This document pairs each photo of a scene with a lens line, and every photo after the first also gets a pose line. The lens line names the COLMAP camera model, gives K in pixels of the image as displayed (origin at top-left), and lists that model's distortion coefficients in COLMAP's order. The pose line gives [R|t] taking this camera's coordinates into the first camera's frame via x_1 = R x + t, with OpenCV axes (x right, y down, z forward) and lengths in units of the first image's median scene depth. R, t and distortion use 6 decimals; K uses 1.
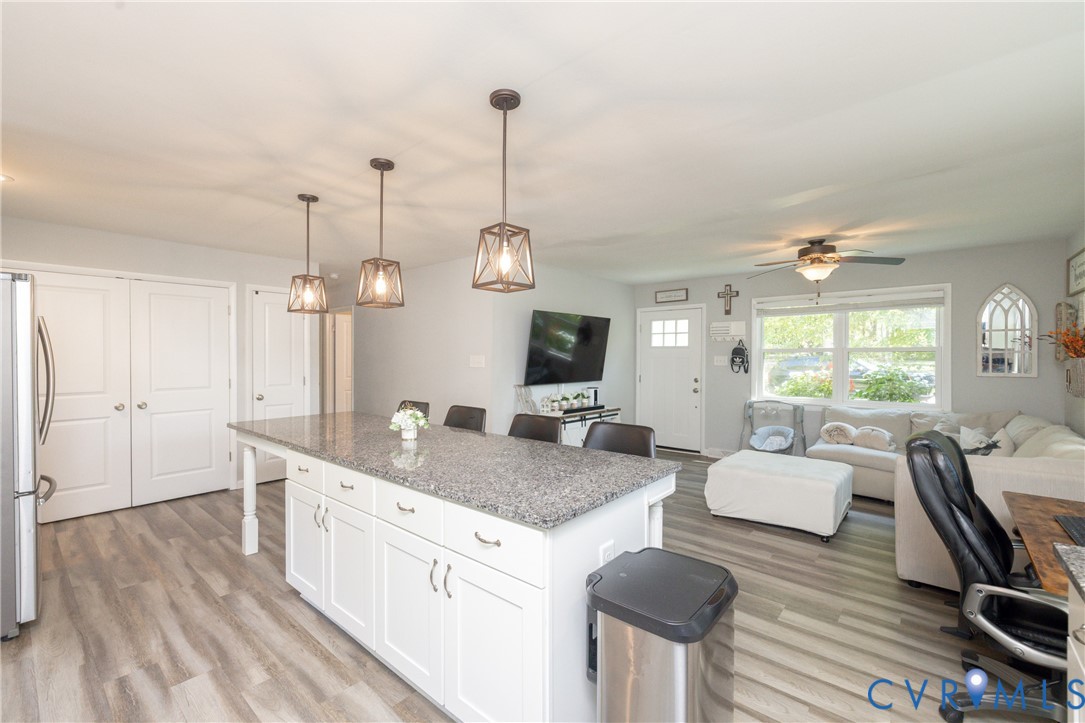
lens RADIAL K [[441.2, 0, 539.2], [0, 441.2, 361.5], [0, 0, 1]] dist [0.000776, -0.000031]
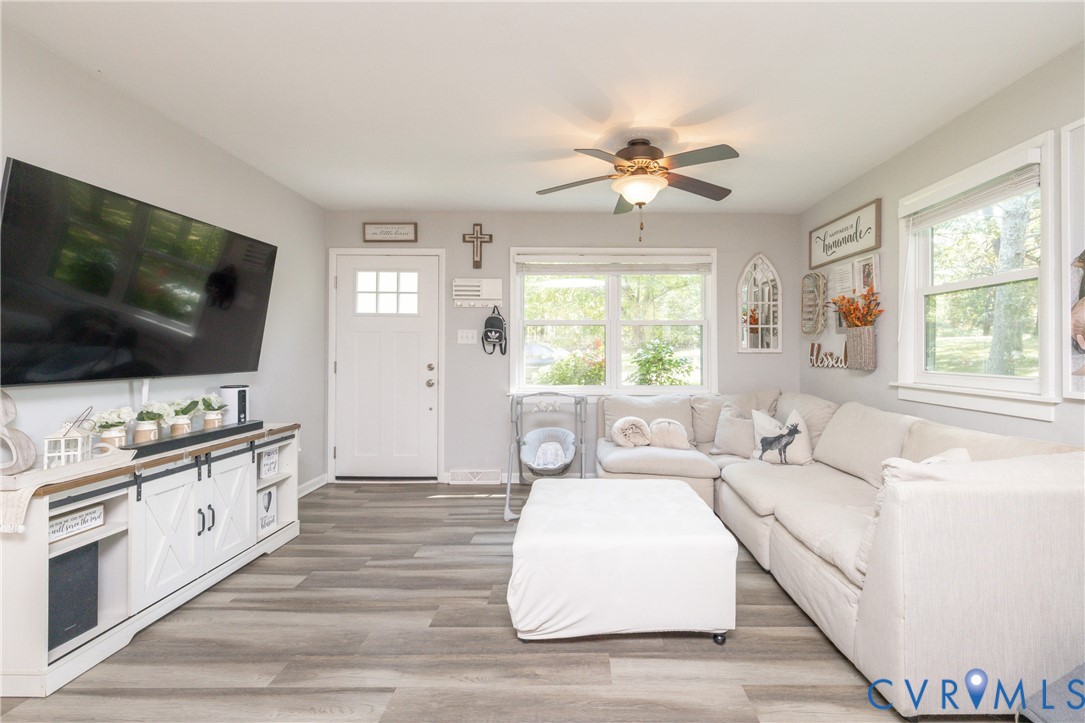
lens RADIAL K [[441.2, 0, 538.7], [0, 441.2, 354.8], [0, 0, 1]] dist [0.000776, -0.000031]
pose [[0.773744, -0.002534, 0.633493, 0.075525], [0.005919, 0.999977, -0.003229, 0.029460], [-0.633471, 0.006248, 0.773741, 0.433317]]
